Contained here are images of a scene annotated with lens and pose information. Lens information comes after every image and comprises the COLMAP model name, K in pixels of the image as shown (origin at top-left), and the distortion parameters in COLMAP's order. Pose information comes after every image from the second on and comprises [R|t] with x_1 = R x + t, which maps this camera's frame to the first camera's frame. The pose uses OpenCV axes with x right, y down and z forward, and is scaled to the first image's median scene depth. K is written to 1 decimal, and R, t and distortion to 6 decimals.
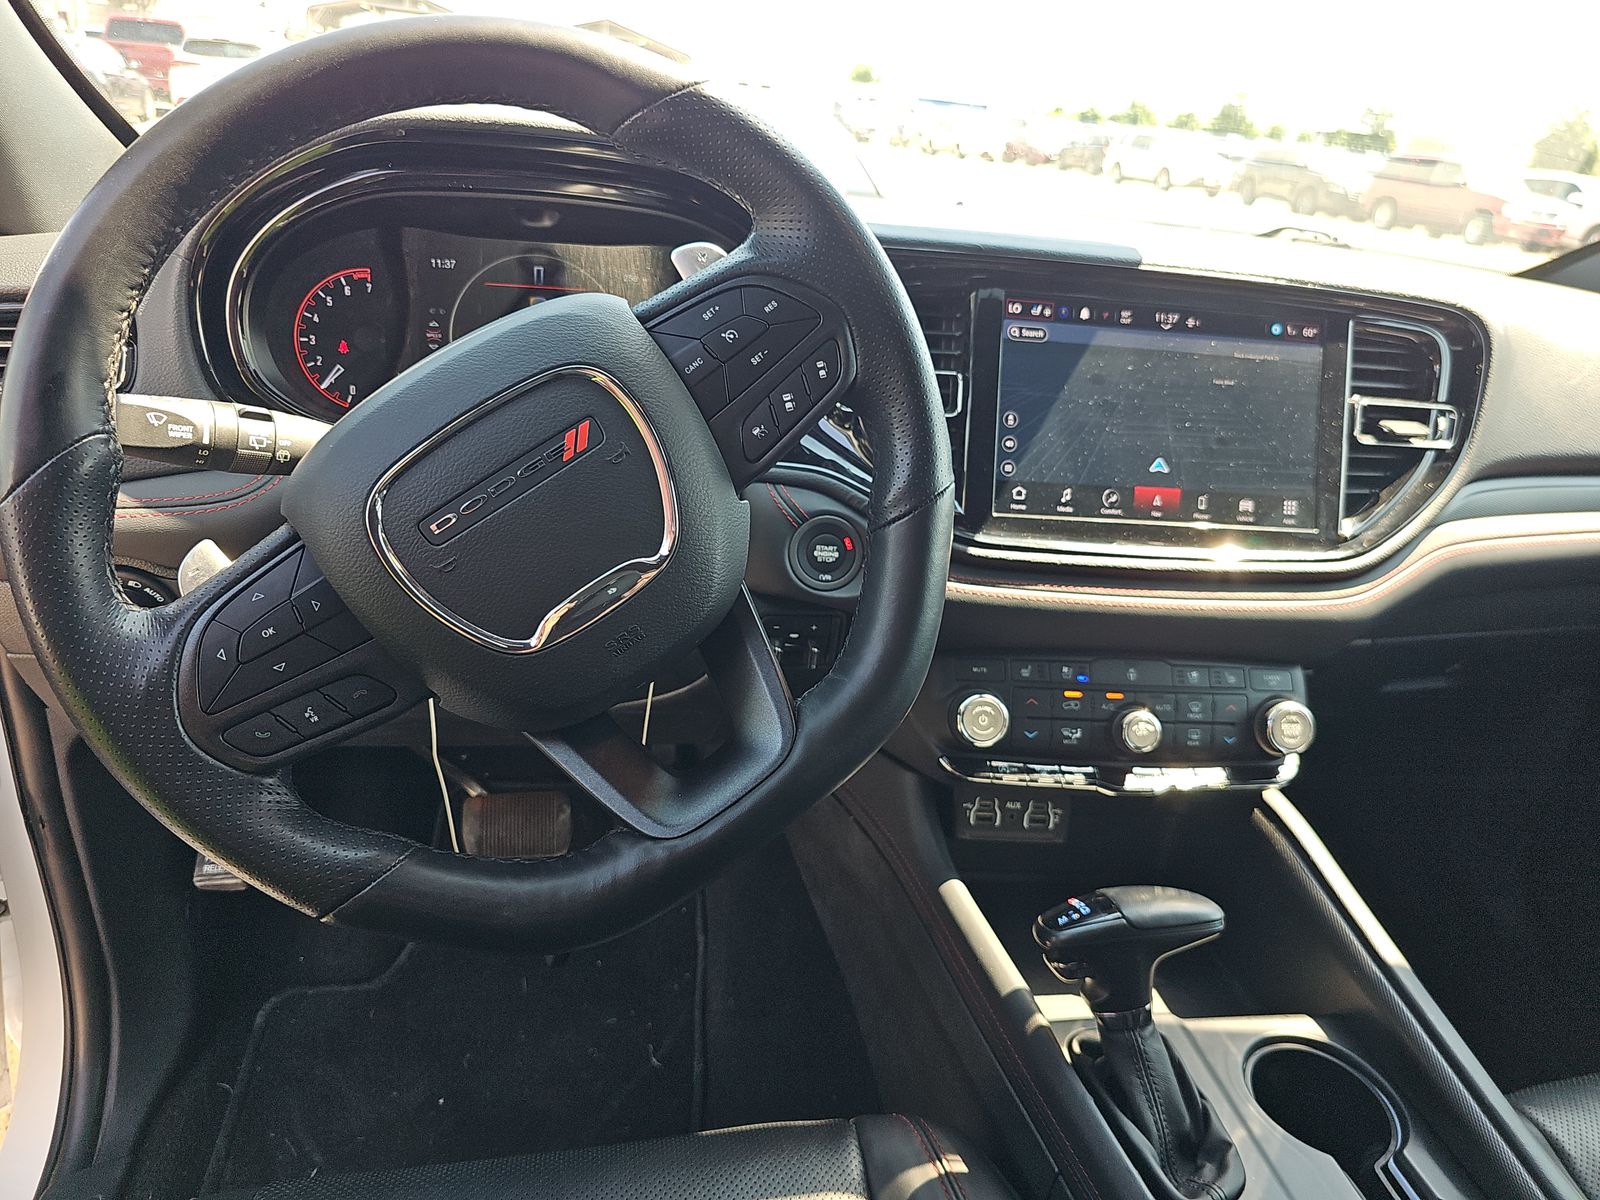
lens RADIAL K [[1069.0, 0, 746.1], [0, 1069.0, 594.3], [0, 0, 1]] dist [0.029212, -0.045848]
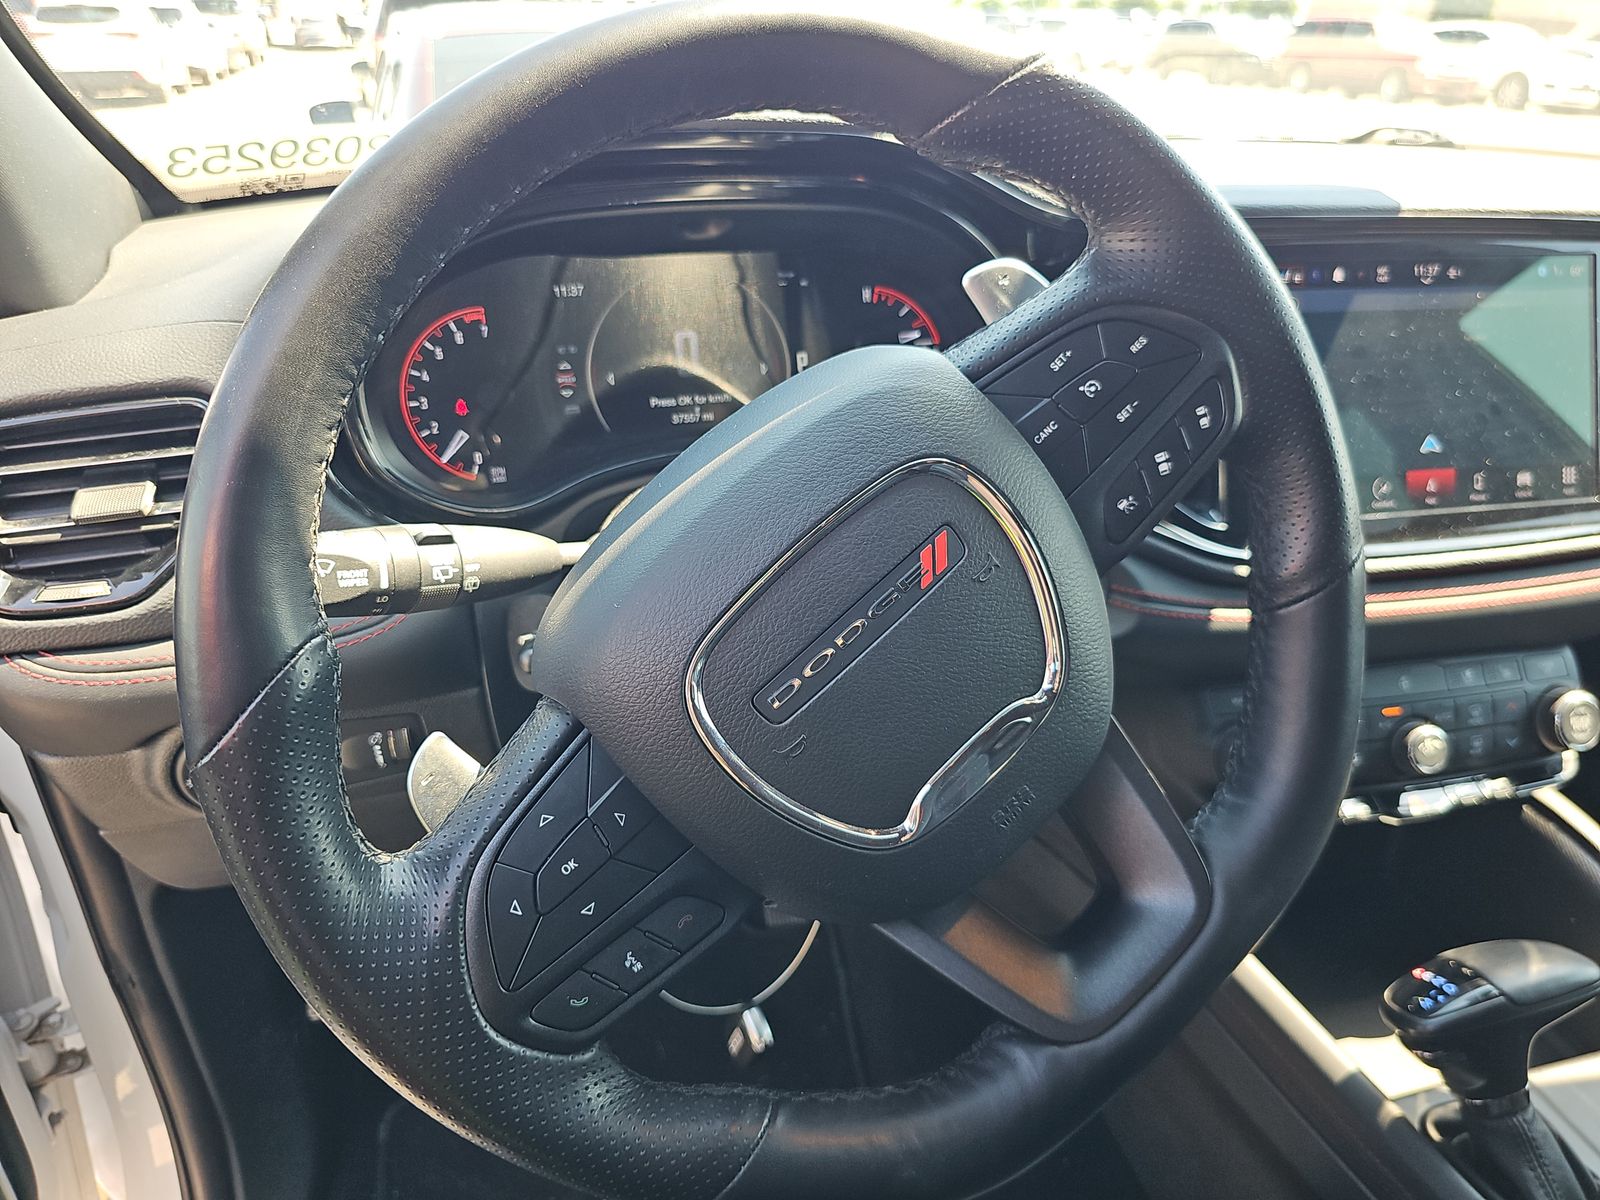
lens RADIAL K [[1084.8, 0, 763.0], [0, 1084.8, 596.0], [0, 0, 1]] dist [0.024548, -0.044050]
pose [[0.992271, -0.113699, 0.049715, -0.208205], [0.110464, 0.991843, 0.063595, -0.117265], [-0.056540, -0.057612, 0.996737, 0.159142]]
